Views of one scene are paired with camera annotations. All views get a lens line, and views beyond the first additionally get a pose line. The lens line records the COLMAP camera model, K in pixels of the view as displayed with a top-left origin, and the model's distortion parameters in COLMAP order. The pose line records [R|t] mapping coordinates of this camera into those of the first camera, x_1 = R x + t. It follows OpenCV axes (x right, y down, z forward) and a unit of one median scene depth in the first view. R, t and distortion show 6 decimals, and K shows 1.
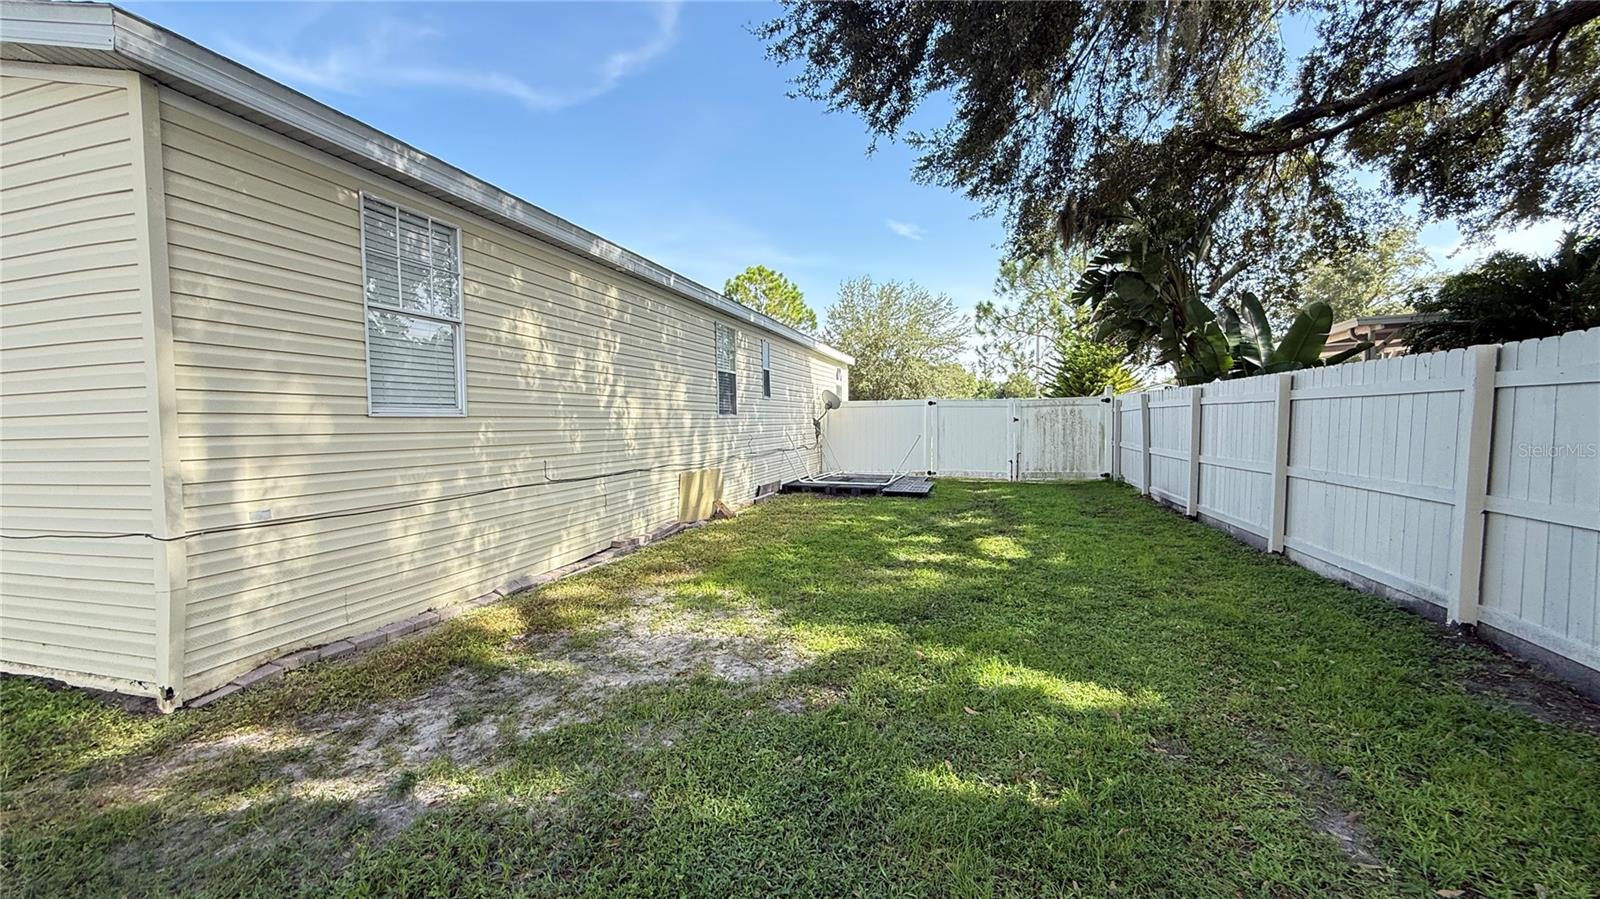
lens RADIAL K [[633.5, 0, 794.3], [0, 633.5, 455.6], [0, 0, 1]] dist [0.001680, 0.000176]
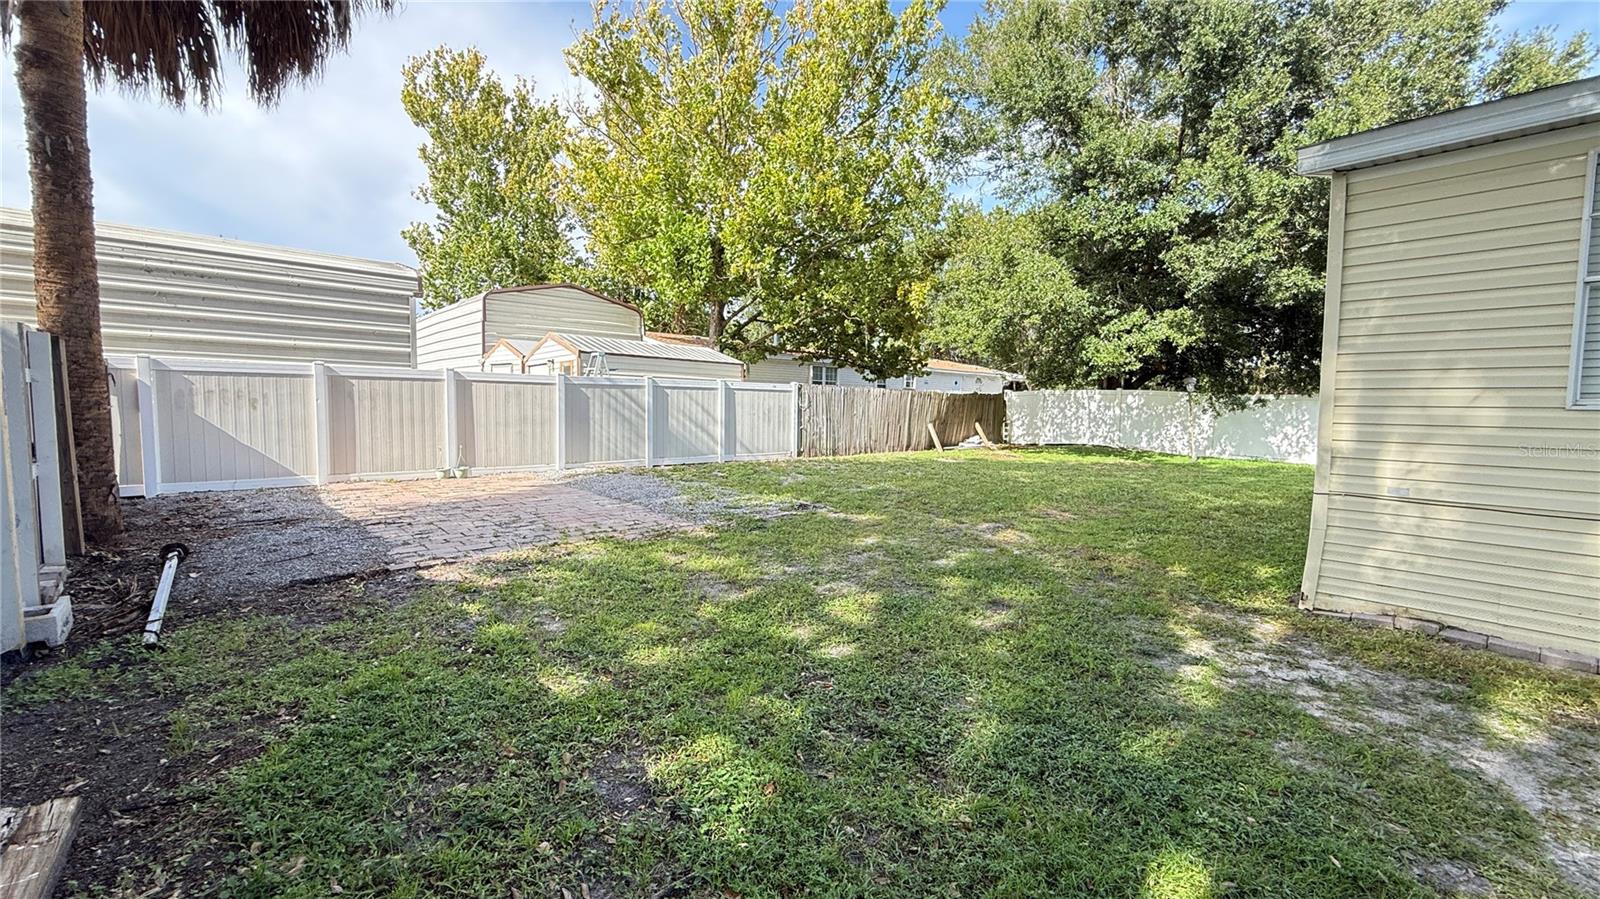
lens RADIAL K [[633.5, 0, 801.2], [0, 633.5, 448.8], [0, 0, 1]] dist [0.001680, 0.000176]
pose [[-0.528314, 0.065248, -0.846538, 0.805358], [-0.050680, 0.992842, 0.108154, -0.060681], [0.847535, 0.100042, -0.521225, 0.700618]]
